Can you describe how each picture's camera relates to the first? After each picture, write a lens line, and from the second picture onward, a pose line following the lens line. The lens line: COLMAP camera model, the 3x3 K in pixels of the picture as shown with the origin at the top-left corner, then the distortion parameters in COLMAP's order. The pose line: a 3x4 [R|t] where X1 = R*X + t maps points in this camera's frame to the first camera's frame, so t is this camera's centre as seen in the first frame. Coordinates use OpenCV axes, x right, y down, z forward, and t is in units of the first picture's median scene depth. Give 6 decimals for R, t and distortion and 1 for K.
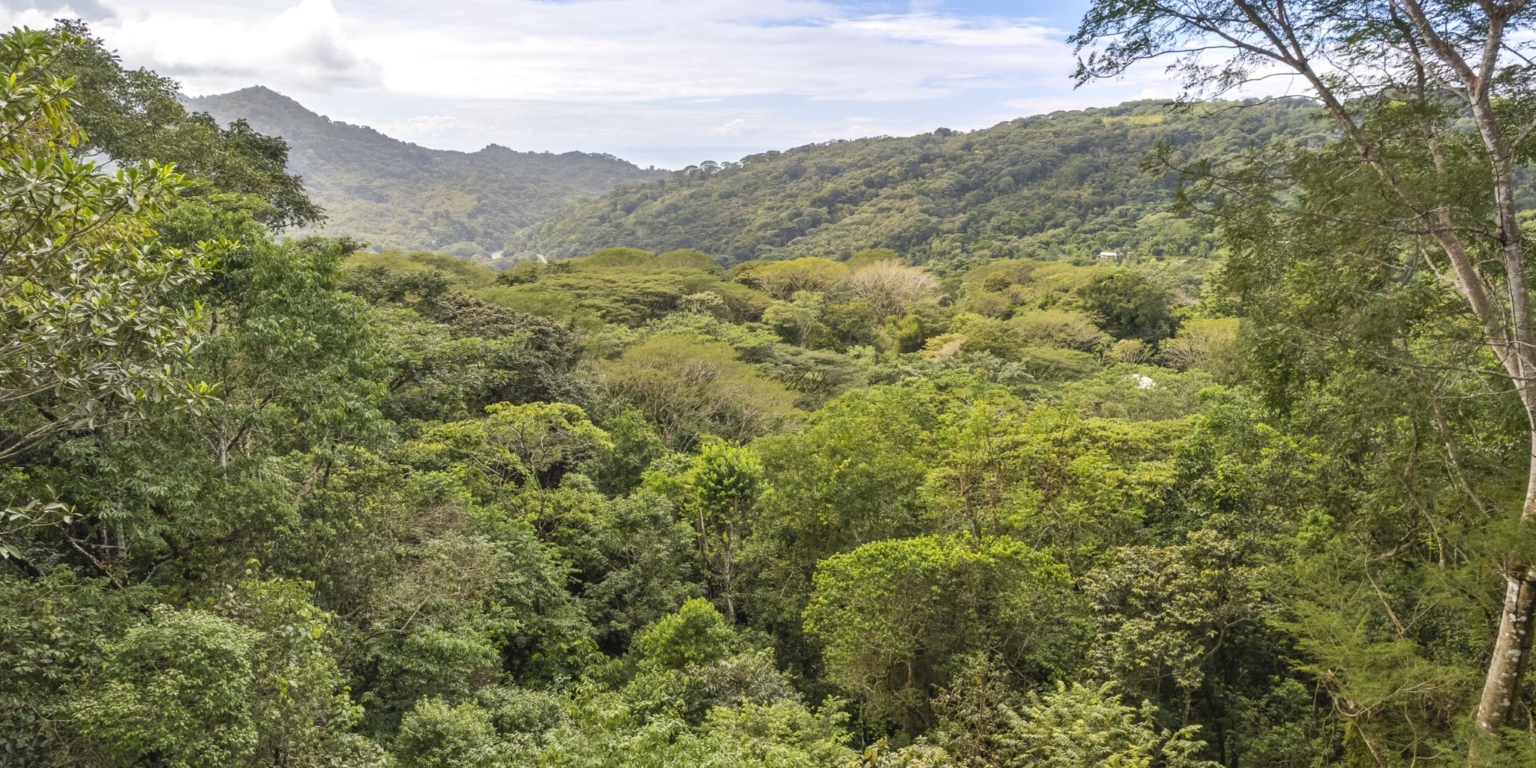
lens RADIAL K [[632.1, 0, 768.0], [0, 632.1, 384.0], [0, 0, 1]] dist [-0.001064, 0.000006]
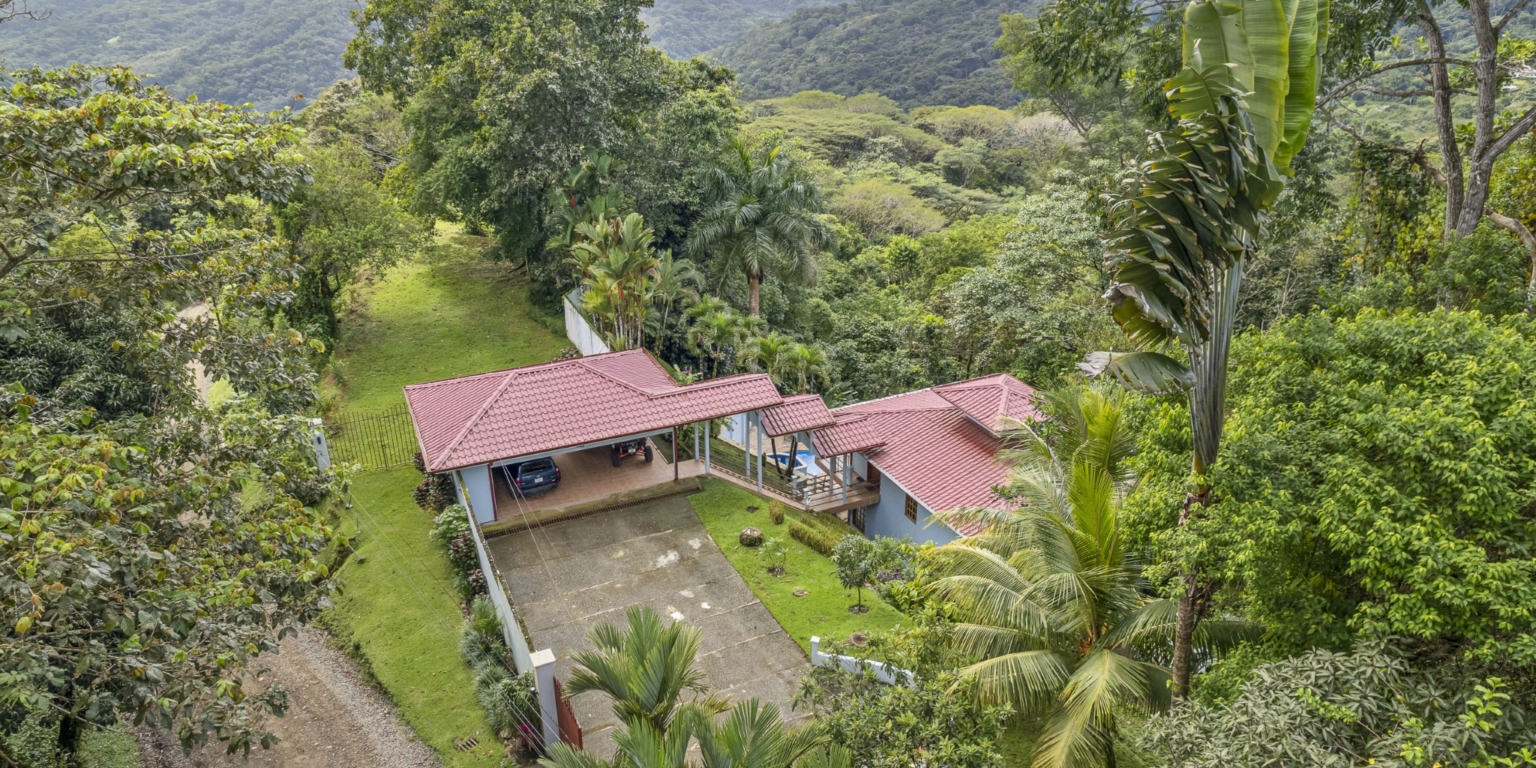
lens RADIAL K [[936.5, 0, 768.0], [0, 936.5, 384.0], [0, 0, 1]] dist [-0.042764, 0.000148]
pose [[0.980540, 0.072289, -0.182524, 0.036400], [-0.040032, 0.983827, 0.174589, 0.019511], [0.192193, -0.163884, 0.967576, -0.865735]]
